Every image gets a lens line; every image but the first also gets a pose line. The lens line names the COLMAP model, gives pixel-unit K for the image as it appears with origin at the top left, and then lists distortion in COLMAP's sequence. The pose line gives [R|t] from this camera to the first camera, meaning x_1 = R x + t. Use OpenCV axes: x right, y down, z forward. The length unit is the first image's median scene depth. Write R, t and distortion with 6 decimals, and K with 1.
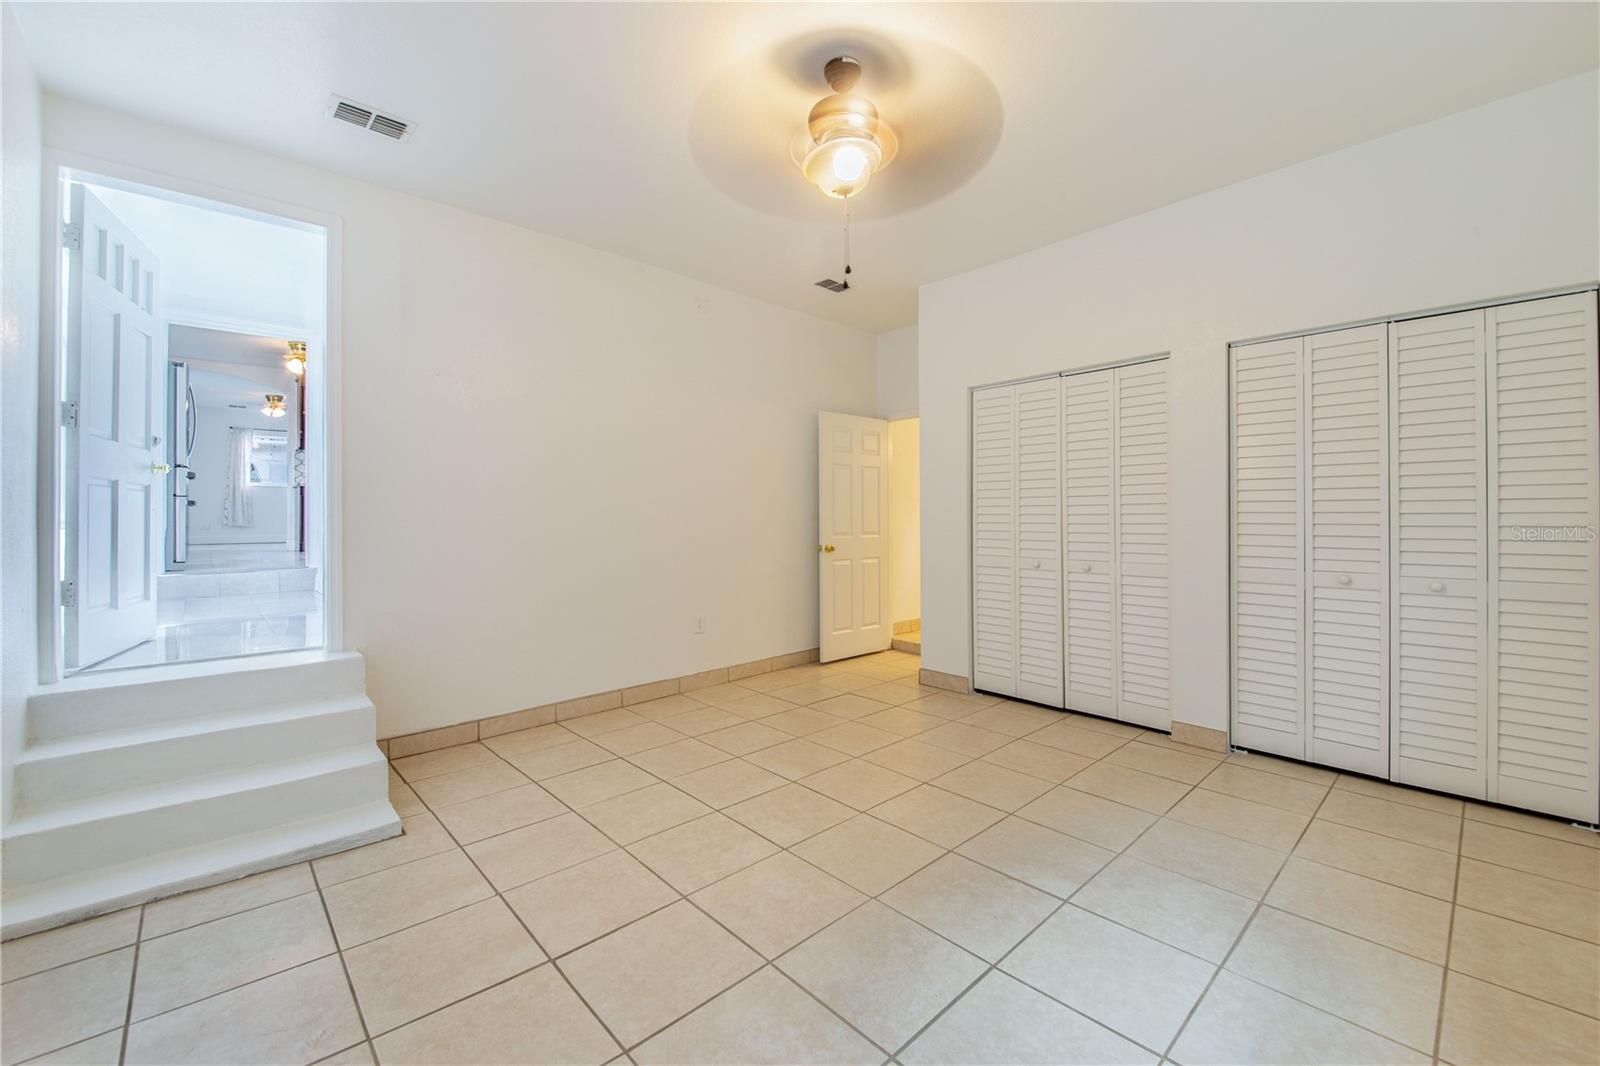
lens RADIAL K [[655.6, 0, 798.4], [0, 655.6, 517.2], [0, 0, 1]] dist [-0.010337, -0.000198]
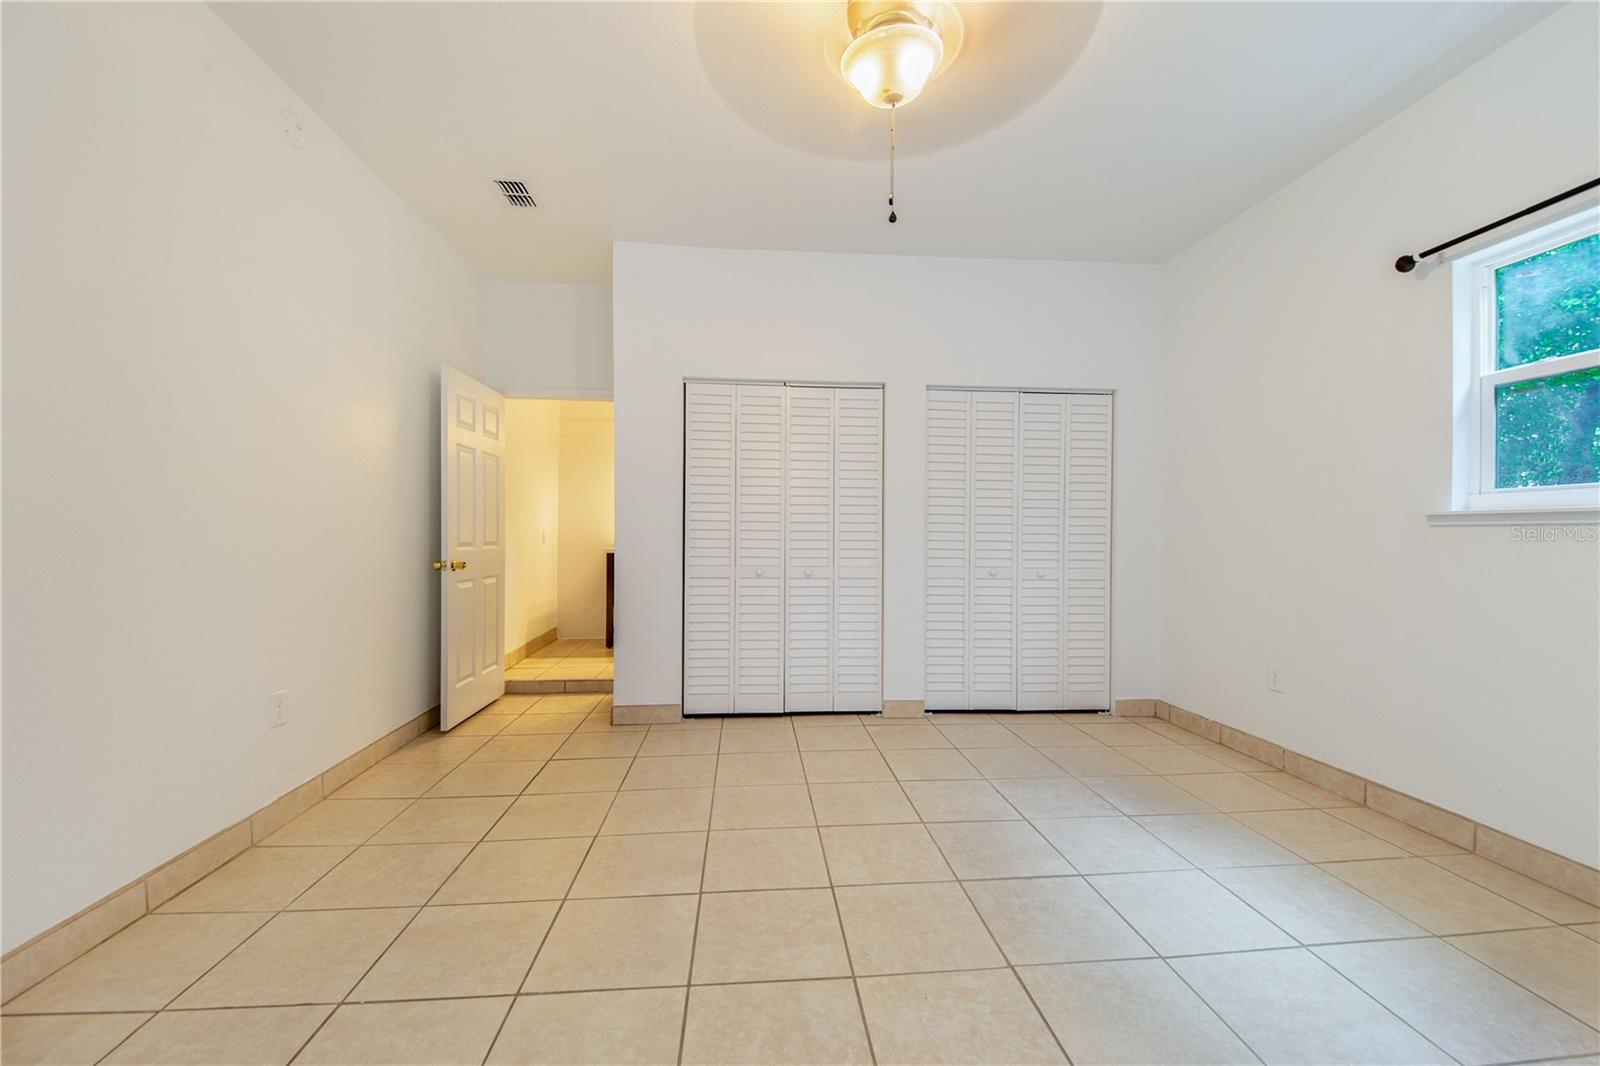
lens RADIAL K [[645.3, 0, 817.0], [0, 645.3, 545.9], [0, 0, 1]] dist [-0.003071, -0.000104]
pose [[0.599062, -0.019048, 0.800476, -0.401128], [-0.014497, 0.999295, 0.034628, -0.004186], [-0.800571, -0.032349, 0.598364, 0.392423]]
